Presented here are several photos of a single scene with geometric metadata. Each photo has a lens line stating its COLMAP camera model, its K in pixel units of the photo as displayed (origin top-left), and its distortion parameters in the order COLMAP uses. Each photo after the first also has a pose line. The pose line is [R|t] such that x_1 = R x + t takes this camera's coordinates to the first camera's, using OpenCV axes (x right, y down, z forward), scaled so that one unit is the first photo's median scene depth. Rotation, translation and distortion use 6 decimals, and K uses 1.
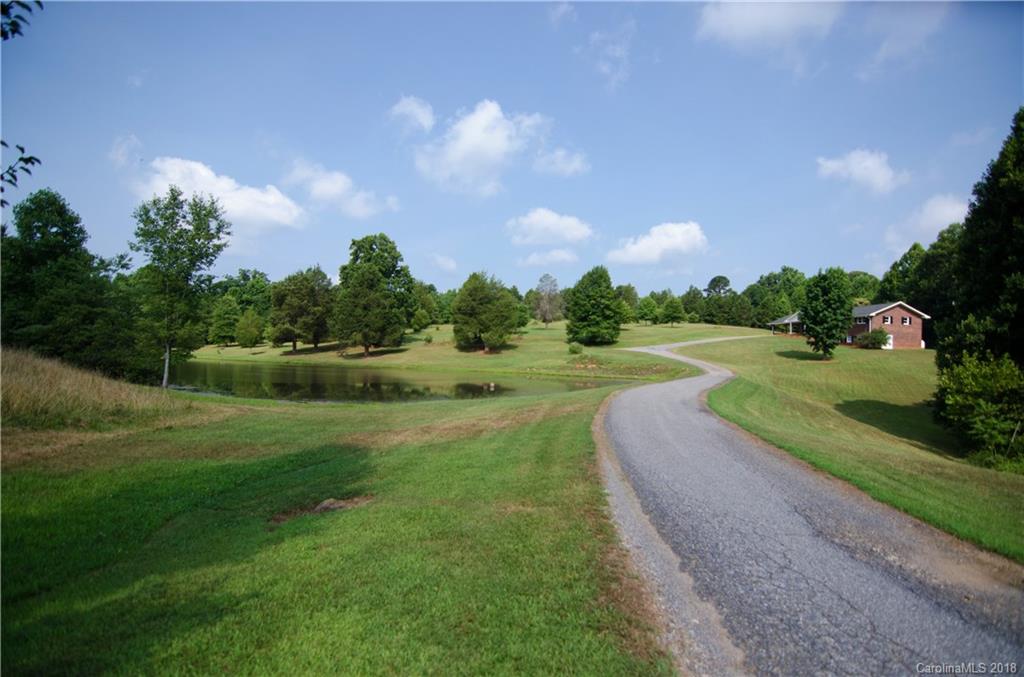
lens RADIAL K [[492.6, 0, 509.7], [0, 492.6, 344.1], [0, 0, 1]] dist [0.002829, -0.010828]
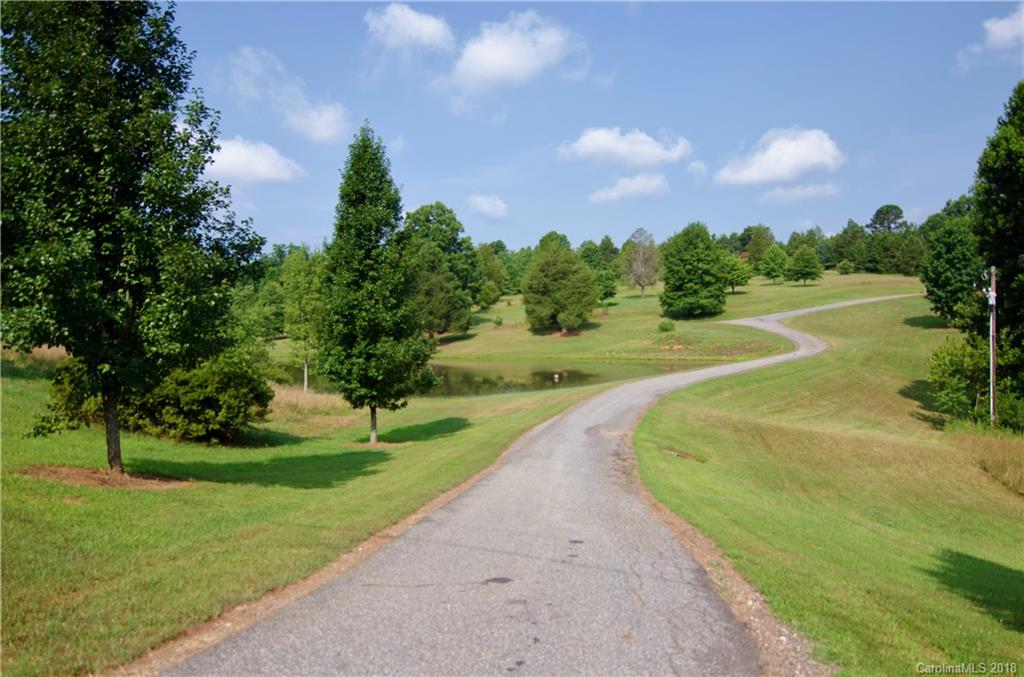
lens RADIAL K [[691.6, 0, 507.5], [0, 691.6, 339.8], [0, 0, 1]] dist [0.004468, -0.000695]
pose [[0.986572, -0.049948, -0.155502, 0.041646], [0.056943, 0.997541, 0.040857, -0.027892], [0.153079, -0.049164, 0.986990, -0.215684]]
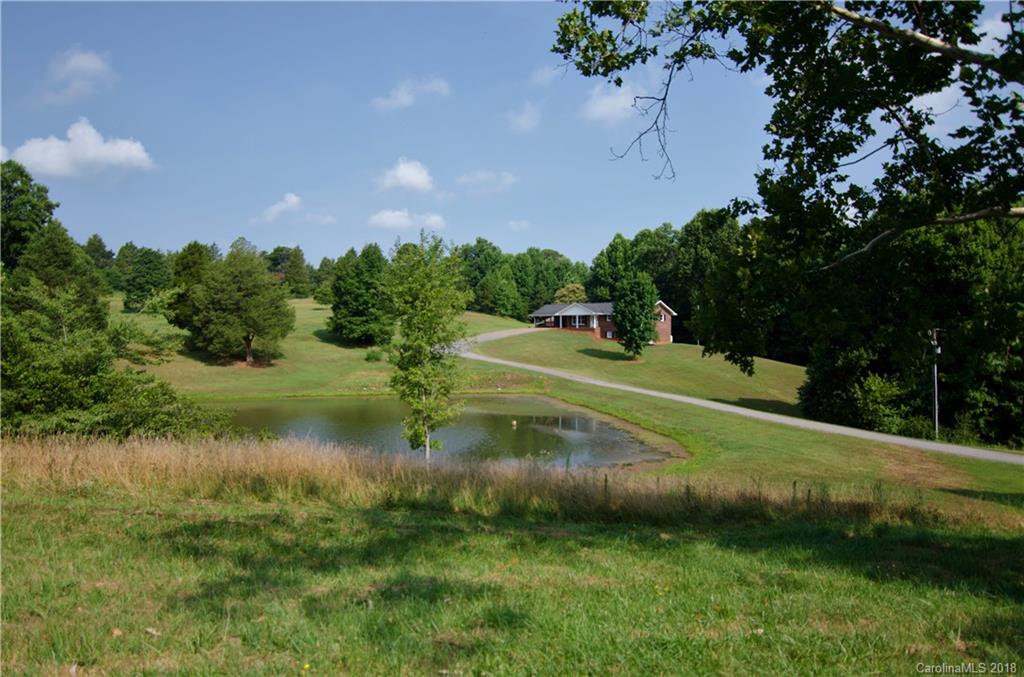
lens RADIAL K [[691.6, 0, 507.5], [0, 691.6, 339.8], [0, 0, 1]] dist [0.004468, -0.000695]
pose [[0.776702, -0.030966, 0.629107, -0.355592], [0.006410, 0.999128, 0.041266, -0.052176], [-0.629836, -0.028019, 0.776223, 0.011681]]
